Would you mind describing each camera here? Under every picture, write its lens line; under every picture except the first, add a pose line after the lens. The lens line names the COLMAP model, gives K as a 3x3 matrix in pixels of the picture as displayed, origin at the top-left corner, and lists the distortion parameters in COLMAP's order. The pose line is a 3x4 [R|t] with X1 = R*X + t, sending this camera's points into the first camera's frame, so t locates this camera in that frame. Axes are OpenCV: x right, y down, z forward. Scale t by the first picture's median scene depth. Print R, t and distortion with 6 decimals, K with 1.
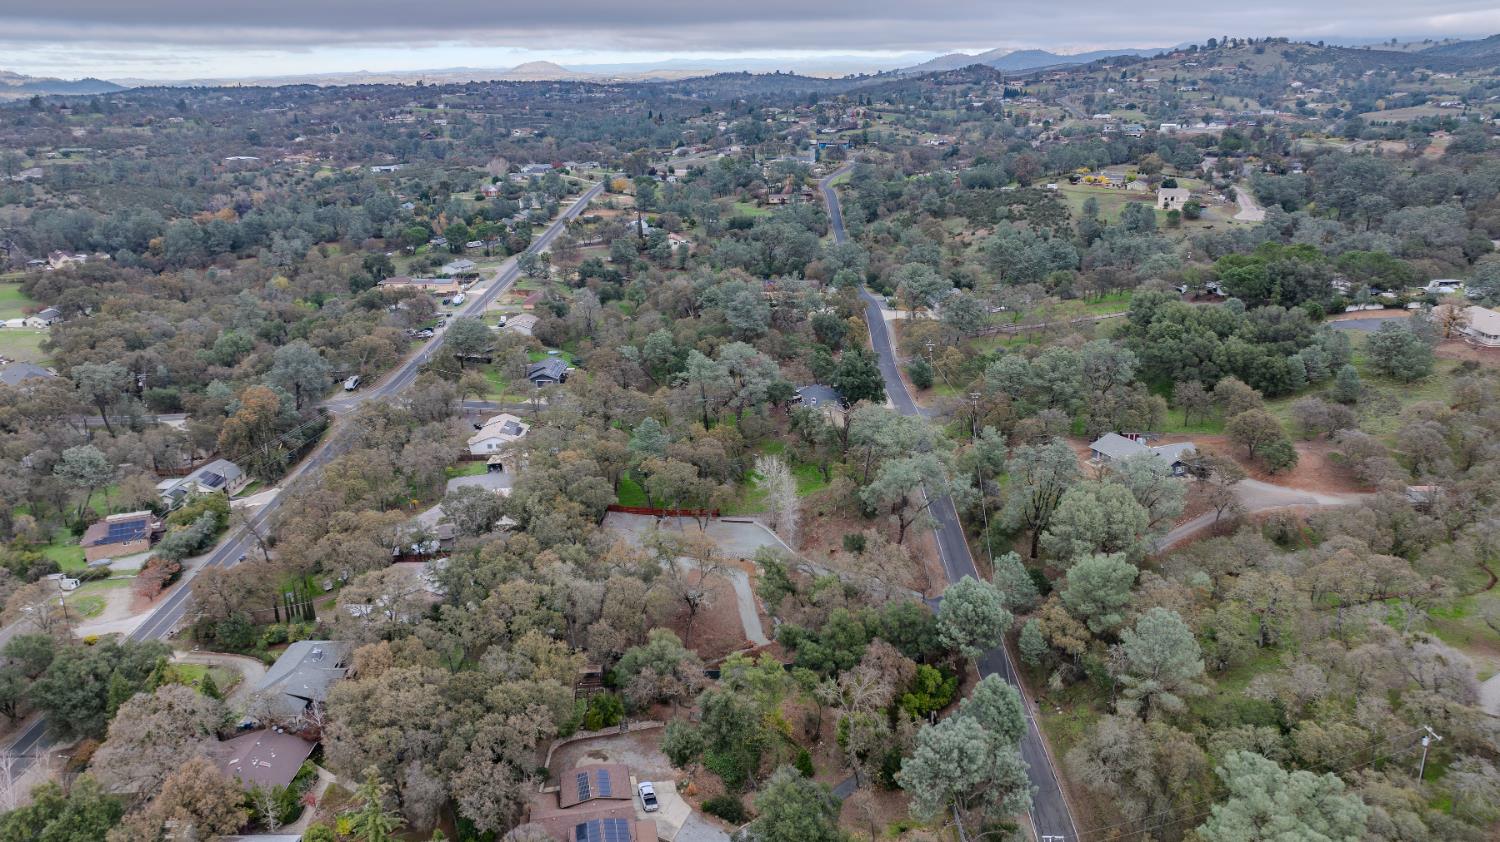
lens RADIAL K [[1118.5, 0, 750.0], [0, 1118.5, 421.0], [0, 0, 1]] dist [-0.009348, 0.012792]
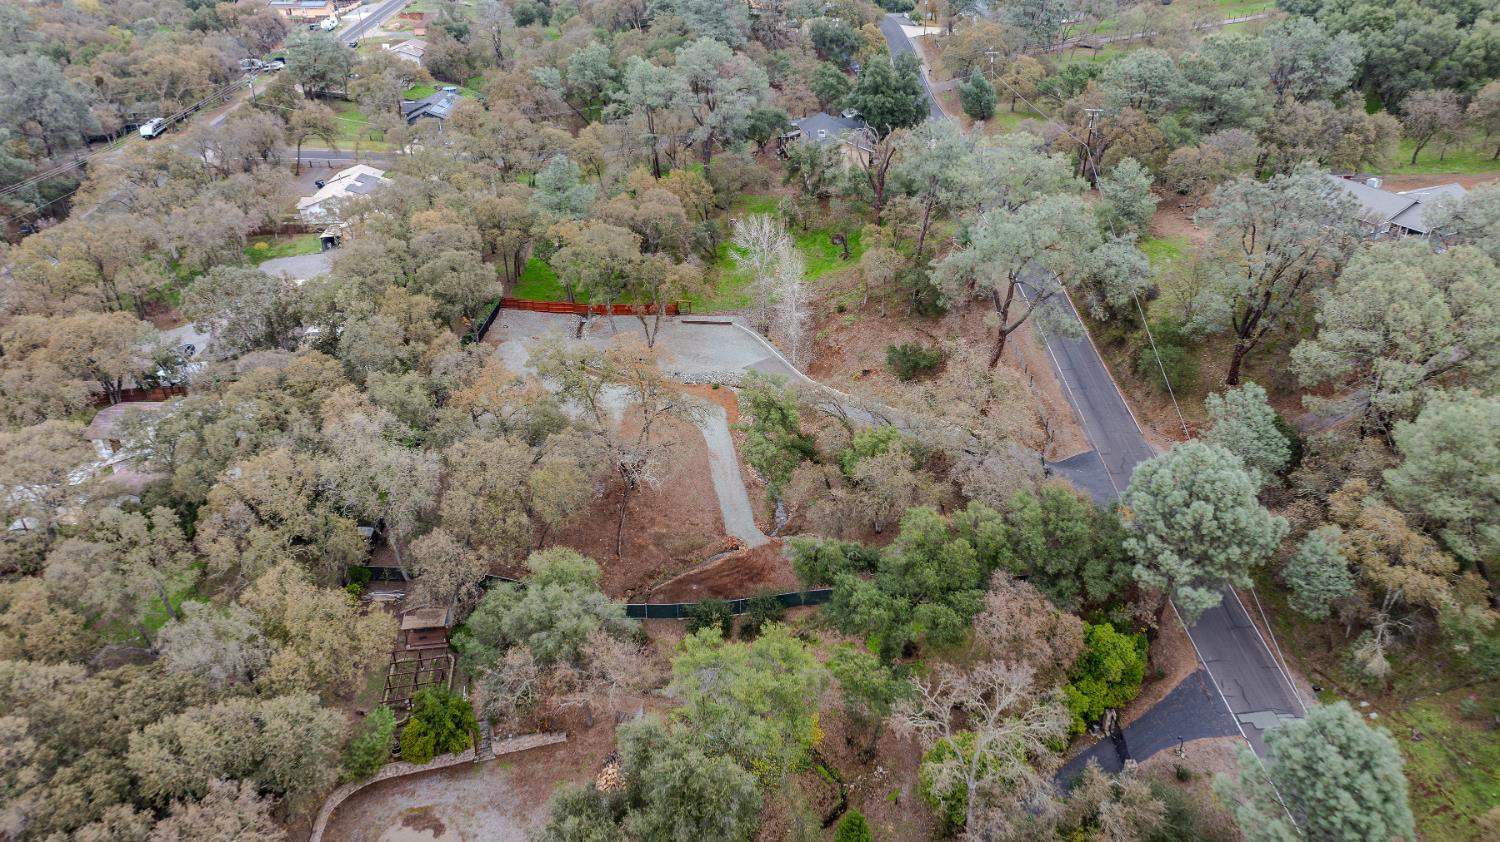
lens RADIAL K [[1118.5, 0, 750.0], [0, 1118.5, 421.0], [0, 0, 1]] dist [-0.009348, 0.012792]
pose [[0.999594, -0.013858, 0.024911, -0.003648], [0.009019, 0.982735, 0.184801, 0.029596], [-0.027042, -0.184501, 0.982460, 0.391271]]
